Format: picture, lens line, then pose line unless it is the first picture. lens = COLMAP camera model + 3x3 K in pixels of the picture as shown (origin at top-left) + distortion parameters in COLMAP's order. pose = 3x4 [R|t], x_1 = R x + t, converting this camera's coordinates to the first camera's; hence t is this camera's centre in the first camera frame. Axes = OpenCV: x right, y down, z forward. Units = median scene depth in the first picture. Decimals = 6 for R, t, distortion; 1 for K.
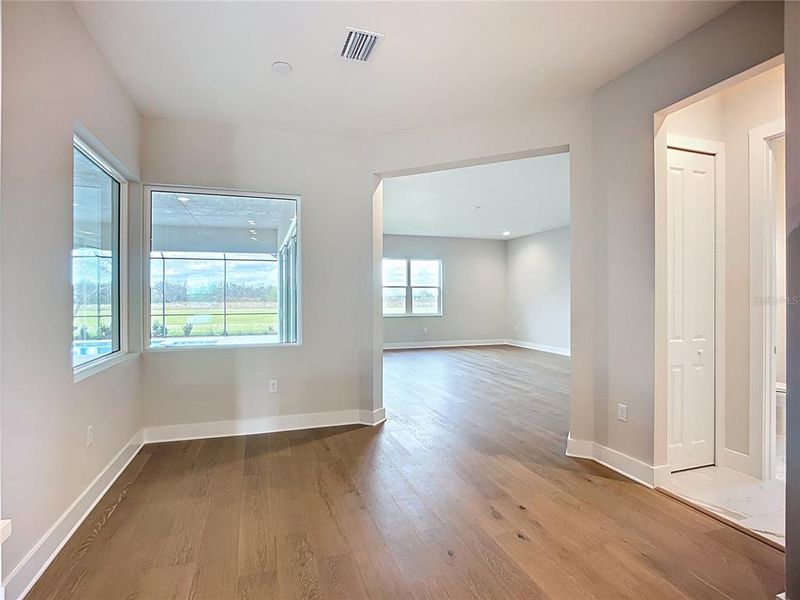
lens RADIAL K [[414.7, 0, 400.5], [0, 414.7, 297.2], [0, 0, 1]] dist [-0.018779, 0.003989]
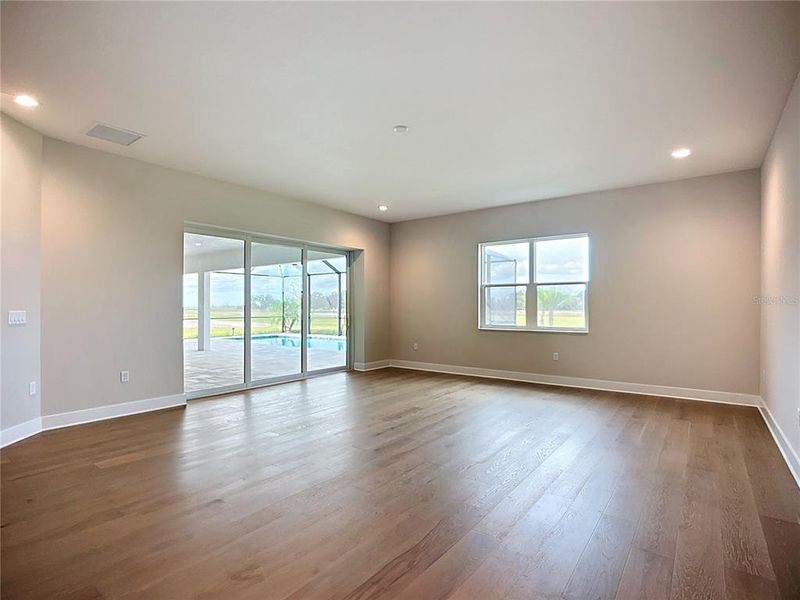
lens RADIAL K [[414.7, 0, 399.3], [0, 414.7, 299.6], [0, 0, 1]] dist [-0.018779, 0.003989]
pose [[0.555781, -0.013476, -0.831220, 0.431760], [-0.004169, 0.999811, -0.018997, 0.011415], [0.831318, 0.014023, 0.555620, 0.481874]]
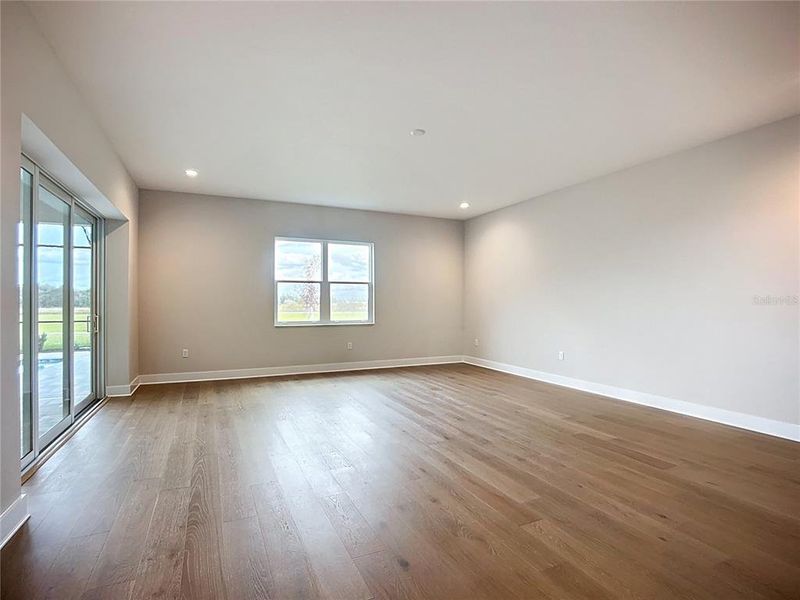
lens RADIAL K [[414.7, 0, 395.9], [0, 414.7, 302.3], [0, 0, 1]] dist [-0.018779, 0.003989]
pose [[0.994948, 0.003432, 0.100333, 0.068108], [-0.003449, 0.999994, -0.000004, 0.008098], [-0.100333, -0.000343, 0.994954, 0.304301]]
